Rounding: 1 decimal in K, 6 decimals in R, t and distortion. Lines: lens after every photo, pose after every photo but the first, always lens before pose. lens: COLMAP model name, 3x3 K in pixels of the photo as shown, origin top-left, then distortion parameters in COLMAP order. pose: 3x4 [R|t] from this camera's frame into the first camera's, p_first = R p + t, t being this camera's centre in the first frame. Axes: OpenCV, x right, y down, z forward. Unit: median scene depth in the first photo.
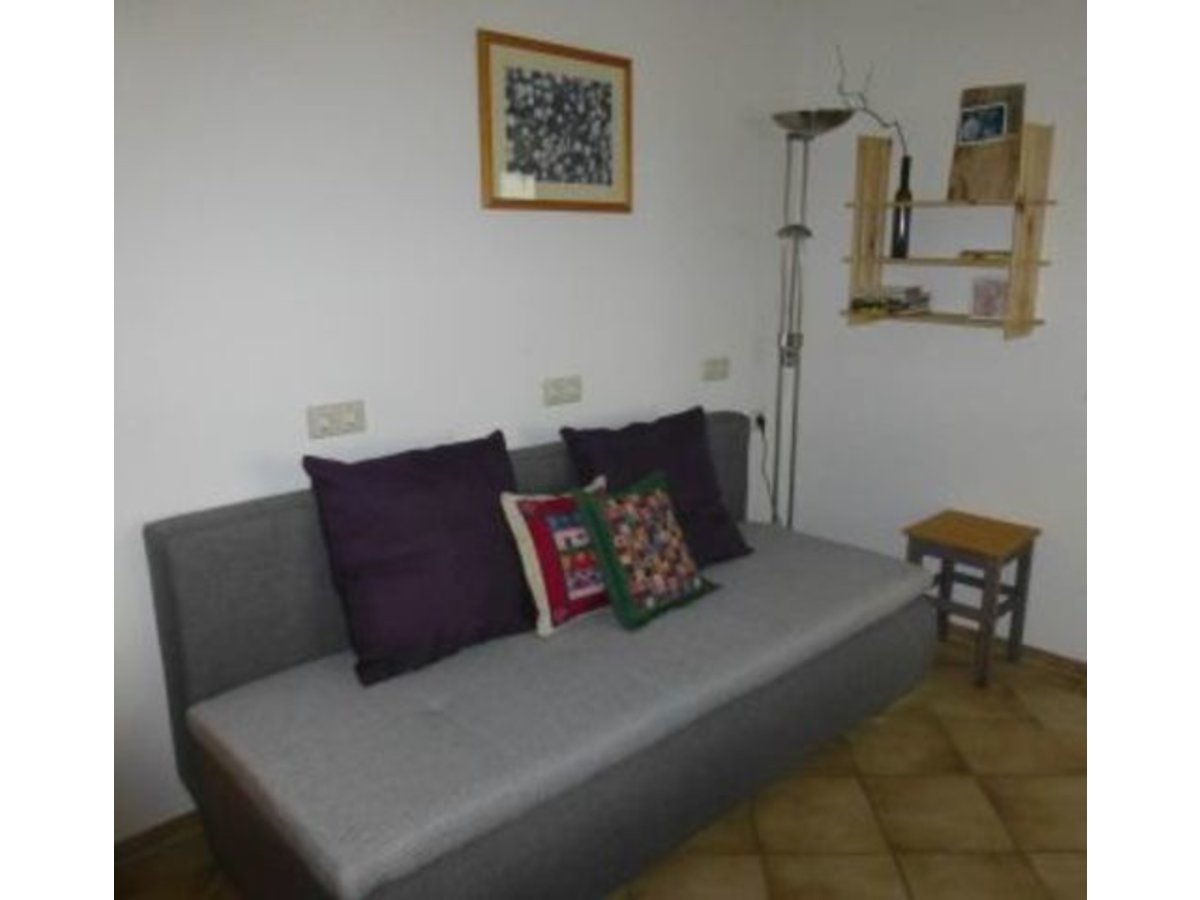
lens RADIAL K [[836.2, 0, 600.0], [0, 836.2, 450.0], [0, 0, 1]] dist [-0.006068, -0.001302]
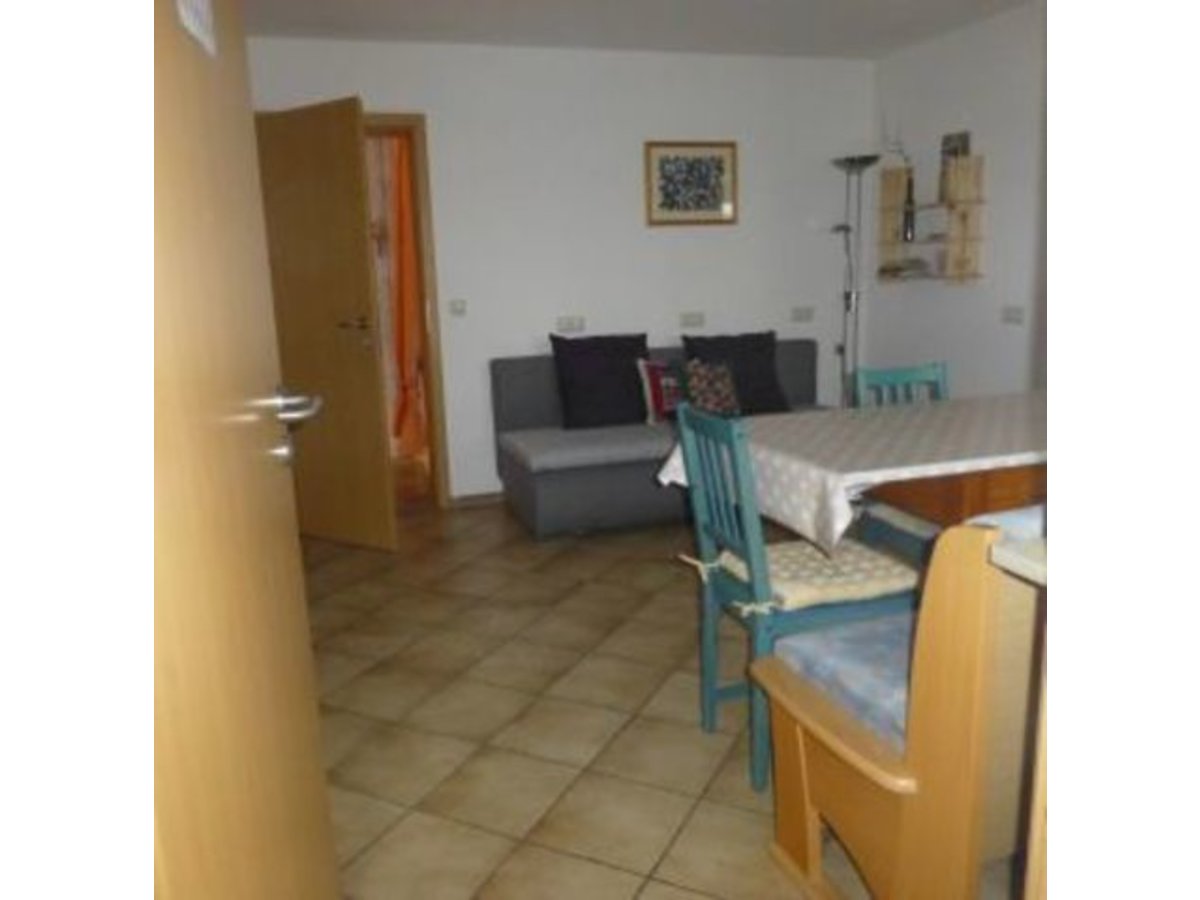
lens RADIAL K [[836.2, 0, 600.0], [0, 836.2, 450.0], [0, 0, 1]] dist [-0.006068, -0.001302]
pose [[0.893084, 0.059633, -0.445920, 0.678452], [-0.070211, 0.997506, -0.007221, 0.273099], [0.444378, 0.037758, 0.895043, -0.837867]]
